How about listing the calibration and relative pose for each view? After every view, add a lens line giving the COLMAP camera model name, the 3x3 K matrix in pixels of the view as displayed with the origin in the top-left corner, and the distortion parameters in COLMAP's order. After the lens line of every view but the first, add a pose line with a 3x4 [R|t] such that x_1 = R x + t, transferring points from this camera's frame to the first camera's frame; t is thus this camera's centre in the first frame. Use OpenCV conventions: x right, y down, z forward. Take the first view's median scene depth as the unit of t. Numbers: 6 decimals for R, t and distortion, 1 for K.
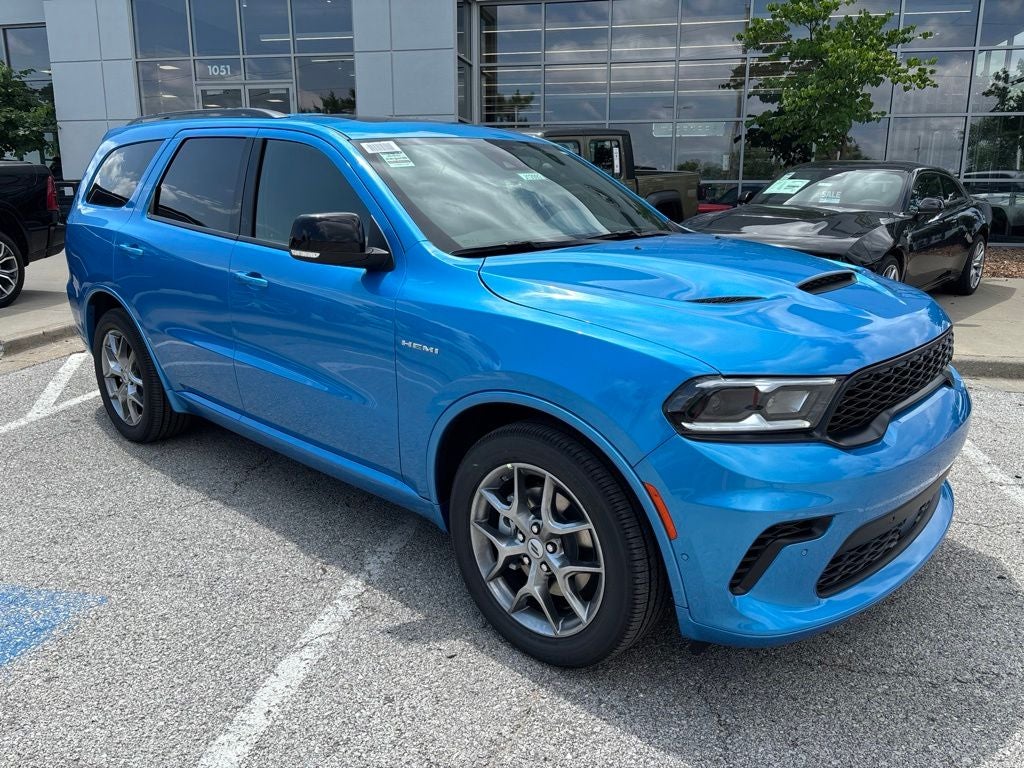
lens RADIAL K [[775.6, 0, 517.4], [0, 775.6, 380.3], [0, 0, 1]] dist [0.045199, -0.053896]
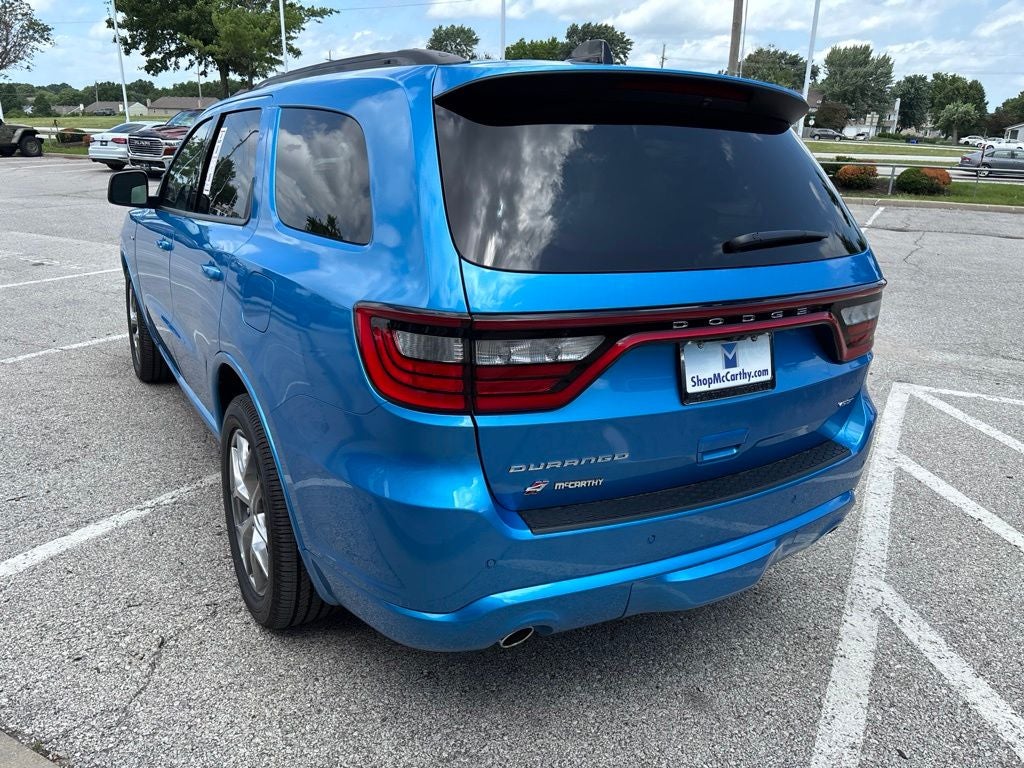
lens RADIAL K [[777.7, 0, 507.1], [0, 777.7, 370.1], [0, 0, 1]] dist [0.067645, -0.085129]
pose [[-0.956021, -0.111813, 0.271150, -0.906626], [0.041415, 0.863756, 0.502206, -0.760515], [-0.290361, 0.491349, -0.821138, 2.759188]]
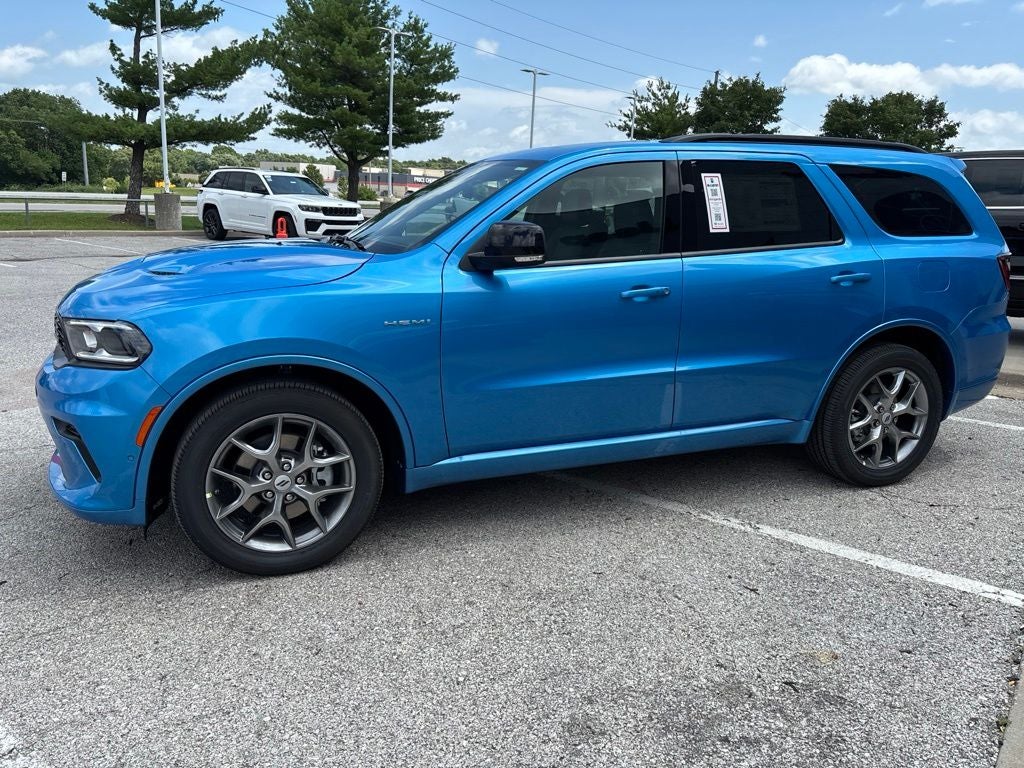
lens RADIAL K [[775.6, 0, 509.3], [0, 775.6, 380.0], [0, 0, 1]] dist [0.045199, -0.053896]
pose [[-0.436966, 0.185746, -0.880090, 1.301185], [-0.250530, 0.914593, 0.317417, -0.505946], [0.863884, 0.359190, -0.353111, 2.011644]]
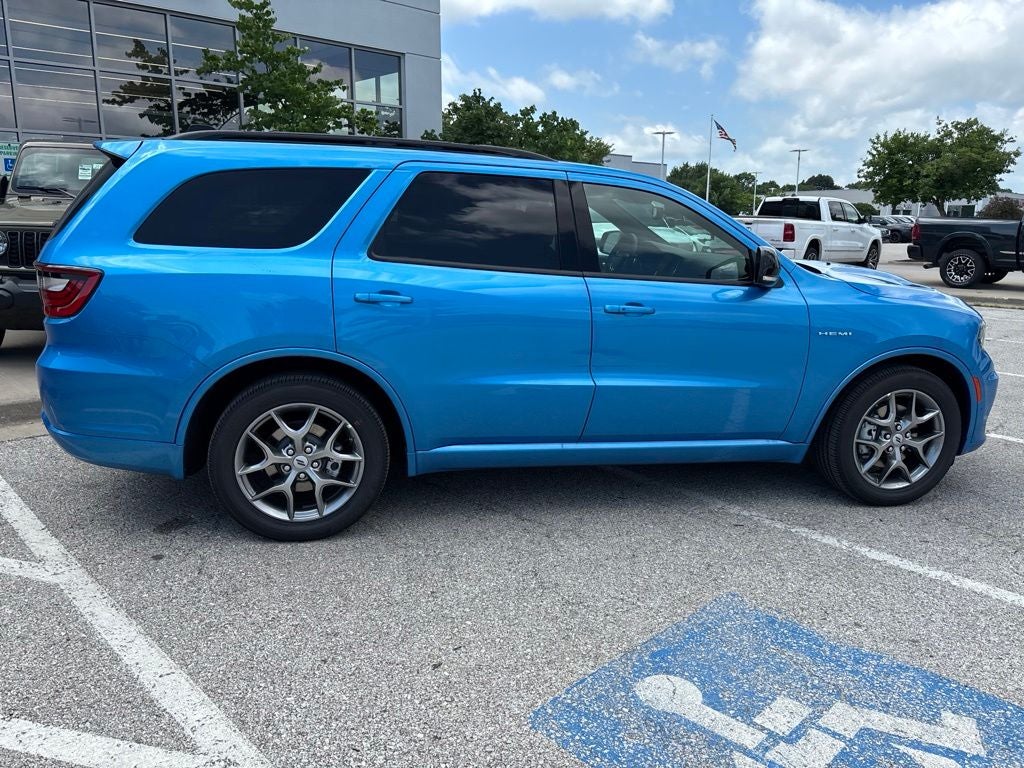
lens RADIAL K [[775.6, 0, 506.7], [0, 775.6, 379.7], [0, 0, 1]] dist [0.045199, -0.053896]
pose [[0.573436, -0.163099, 0.802851, -1.645192], [0.180791, 0.981016, 0.070163, -0.168925], [-0.799053, 0.104914, 0.592037, 0.591658]]
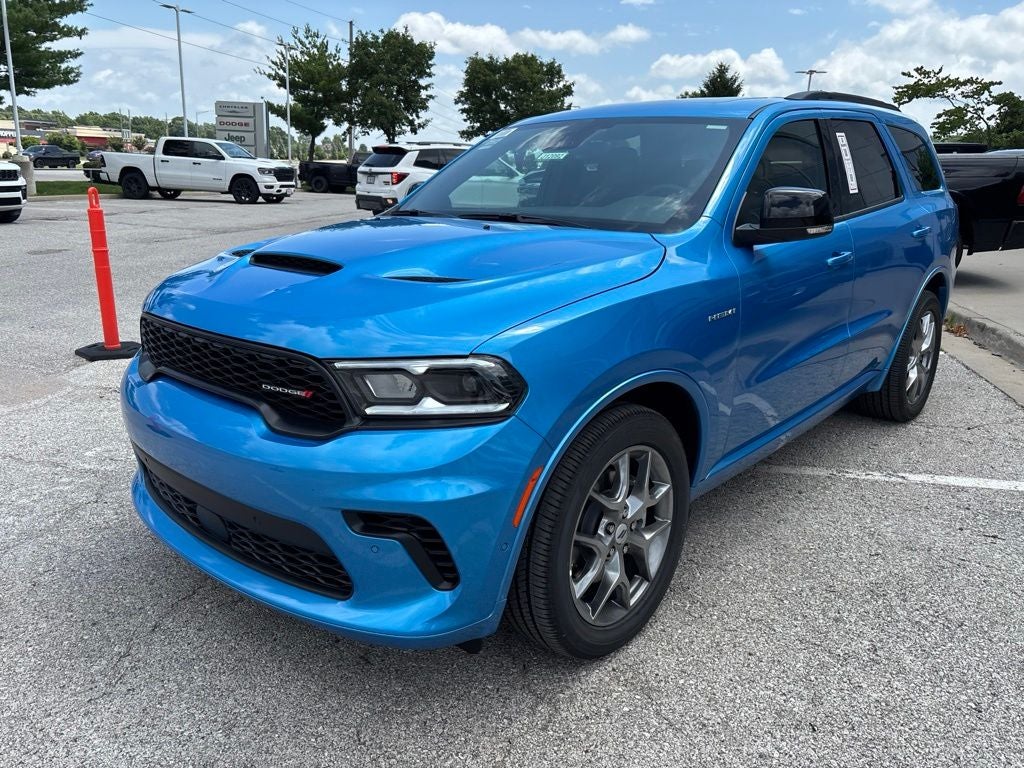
lens RADIAL K [[775.6, 0, 507.7], [0, 775.6, 384.1], [0, 0, 1]] dist [0.045199, -0.053896]
pose [[0.011177, 0.267836, -0.963400, 1.287650], [-0.261278, 0.930771, 0.255733, -0.283579], [0.965199, 0.248857, 0.080383, 1.150983]]
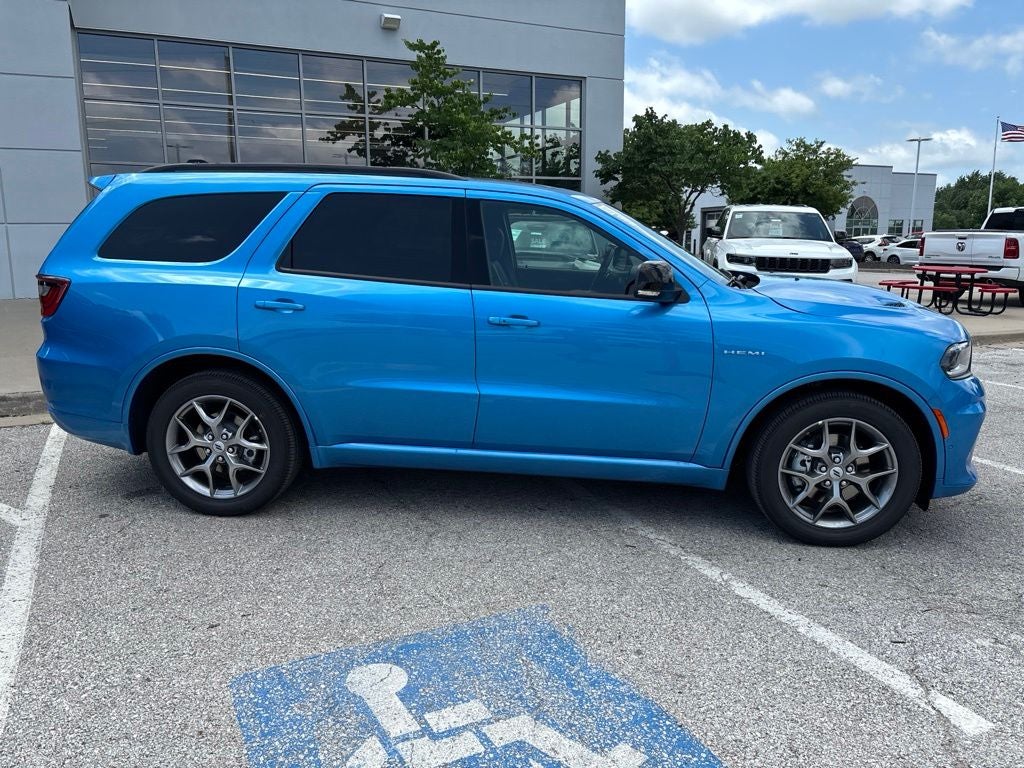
lens RADIAL K [[775.6, 0, 505.9], [0, 775.6, 382.9], [0, 0, 1]] dist [0.045199, -0.053896]
pose [[0.799360, -0.114623, 0.589819, -1.252962], [0.142924, 0.989733, -0.001359, -0.046197], [-0.583607, 0.085385, 0.807535, 0.107748]]
